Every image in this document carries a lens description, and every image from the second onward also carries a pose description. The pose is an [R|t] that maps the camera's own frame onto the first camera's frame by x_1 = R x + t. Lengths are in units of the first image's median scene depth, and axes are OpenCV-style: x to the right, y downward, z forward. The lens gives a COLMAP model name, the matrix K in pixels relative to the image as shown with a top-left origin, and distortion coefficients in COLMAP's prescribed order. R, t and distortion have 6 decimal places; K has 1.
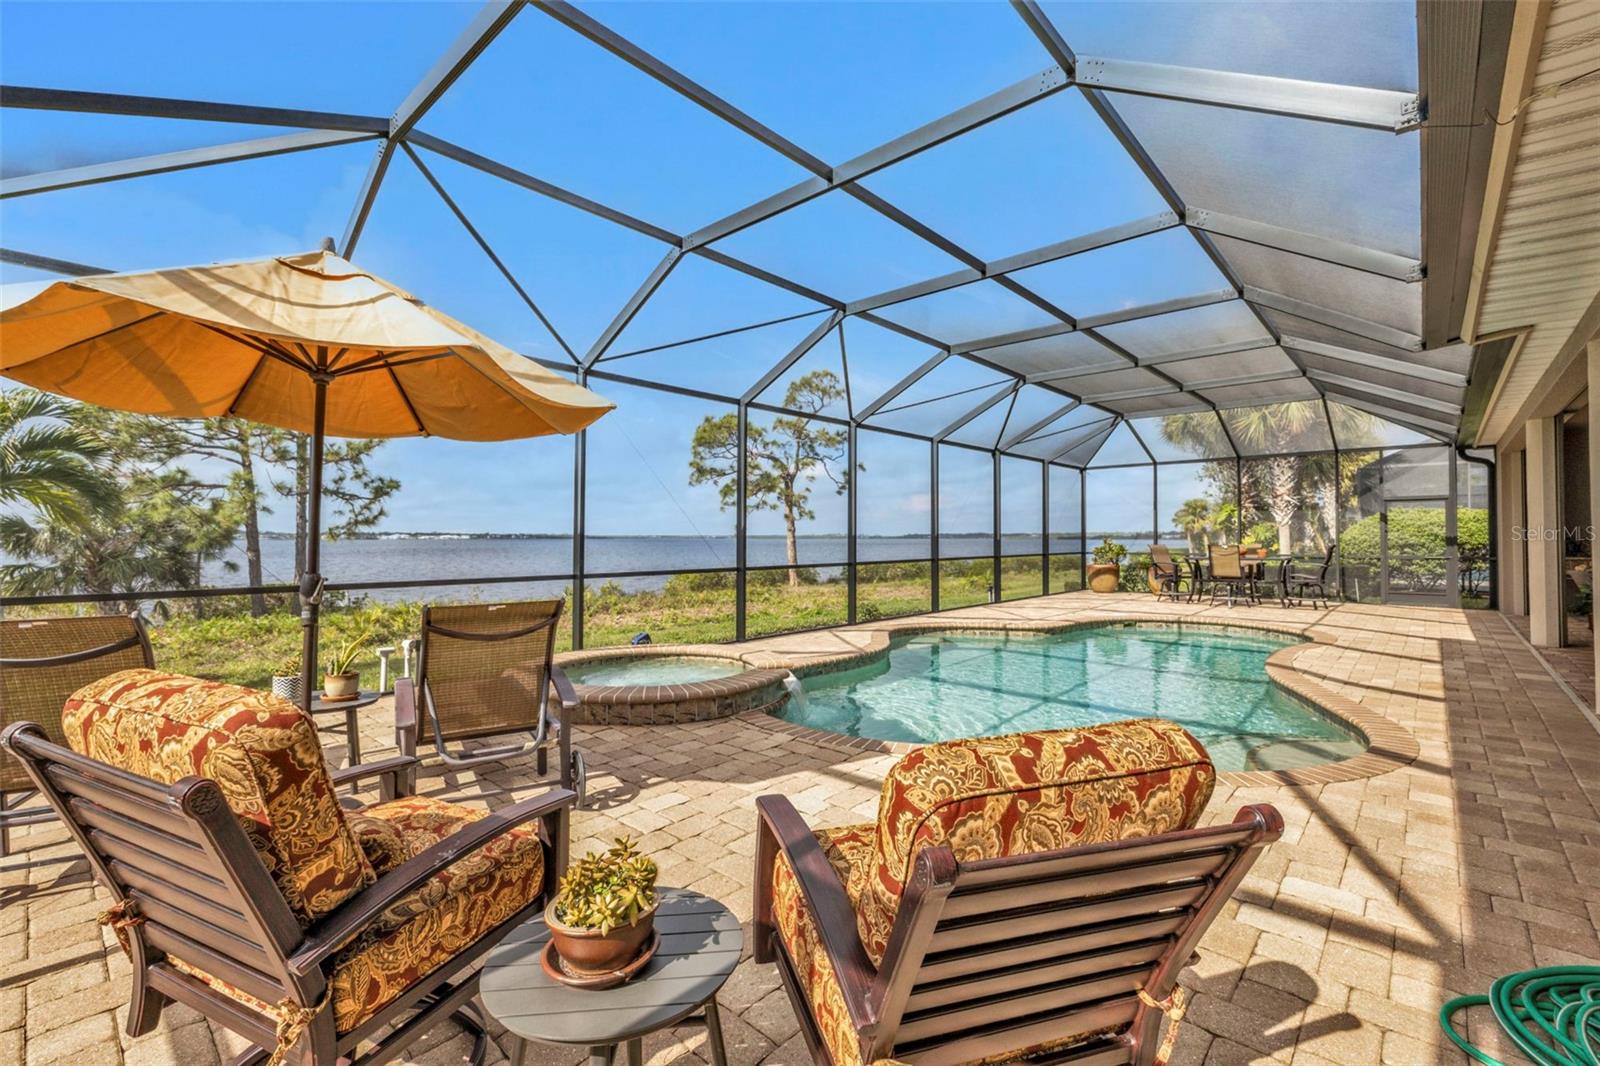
lens RADIAL K [[703.0, 0, 773.7], [0, 703.0, 501.2], [0, 0, 1]] dist [0.008408, -0.003667]
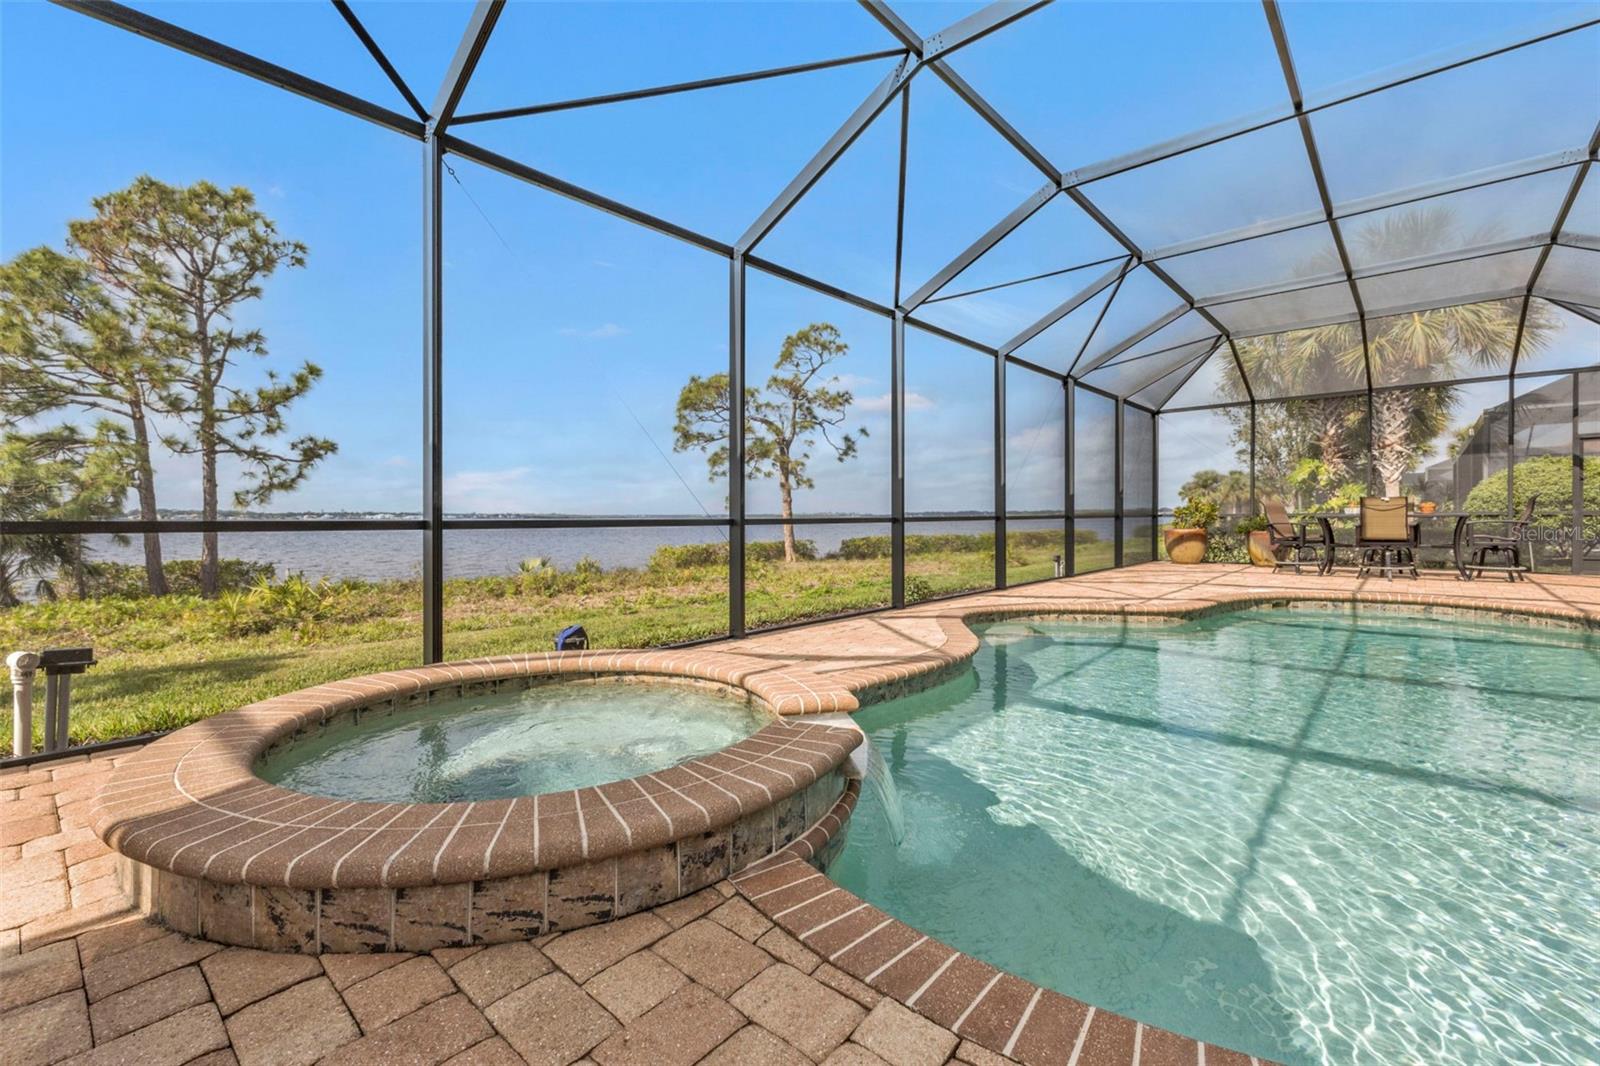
lens RADIAL K [[703.0, 0, 759.4], [0, 703.0, 508.6], [0, 0, 1]] dist [0.008408, -0.003667]
pose [[0.999956, -0.006806, -0.006521, -0.010699], [0.007059, 0.999188, 0.039668, 0.029293], [0.006246, -0.039712, 0.999192, 0.182609]]
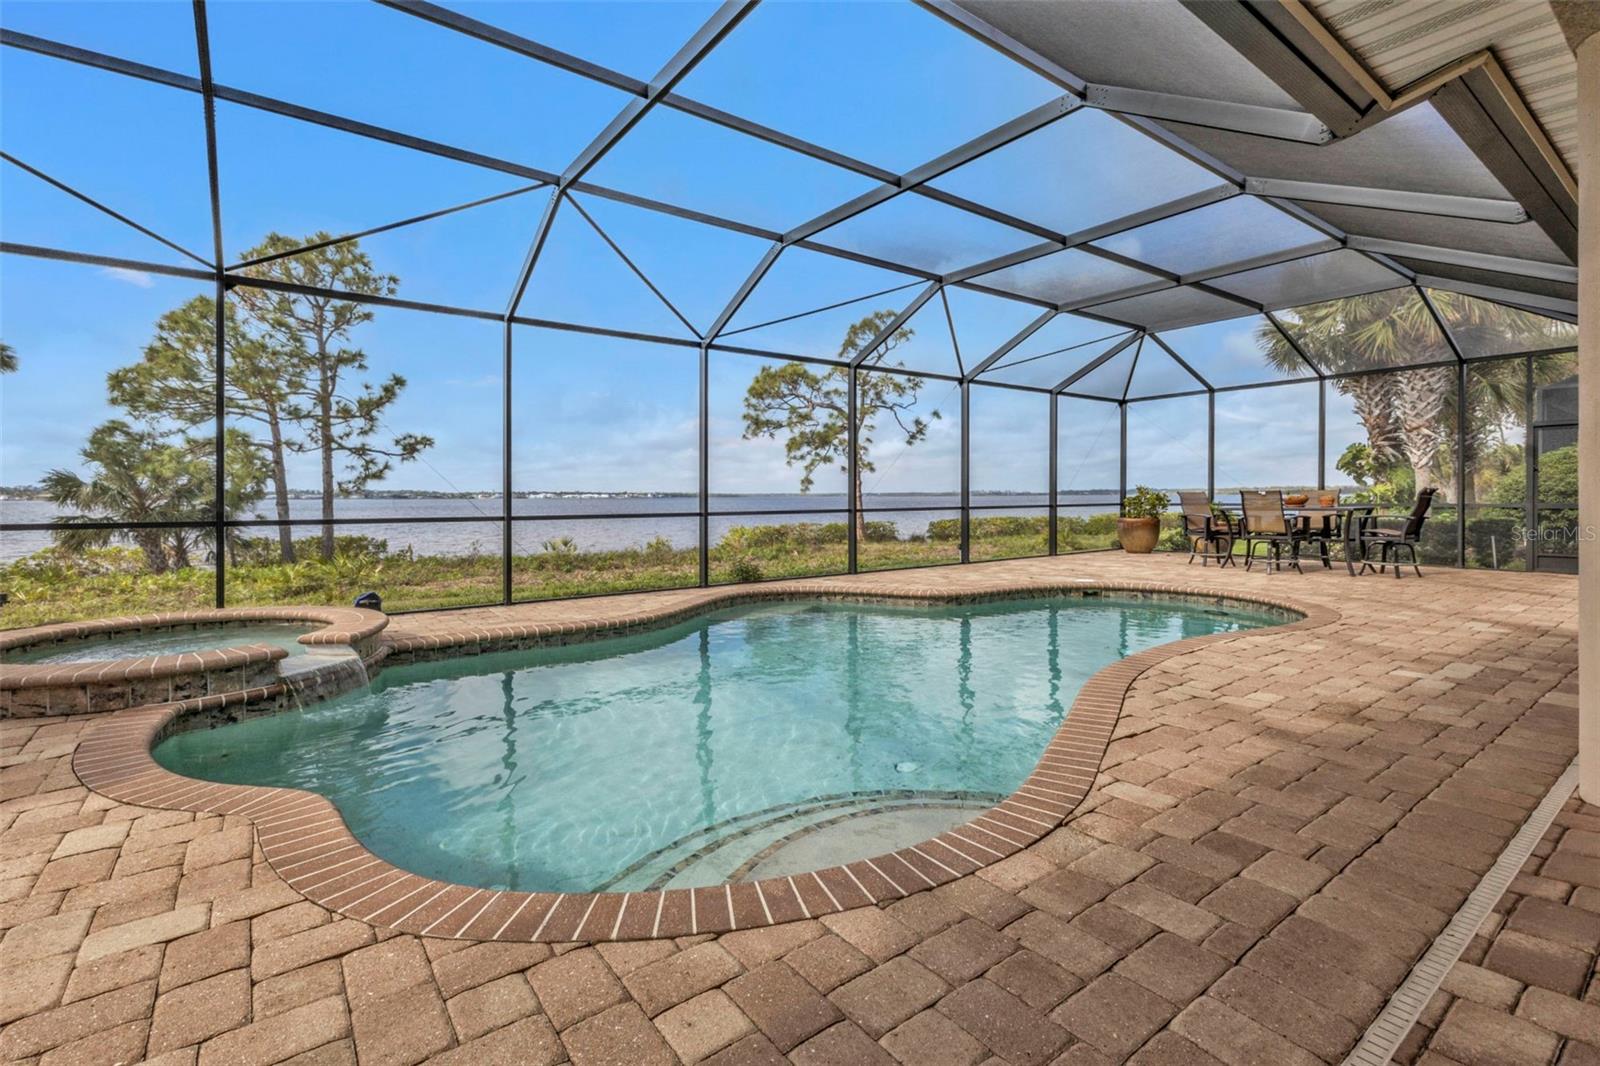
lens RADIAL K [[703.0, 0, 769.7], [0, 703.0, 490.2], [0, 0, 1]] dist [0.008408, -0.003667]
pose [[0.979859, -0.007013, -0.199569, 0.202009], [0.015633, 0.999010, 0.041652, 0.016636], [0.199079, -0.043933, 0.978998, 0.120854]]
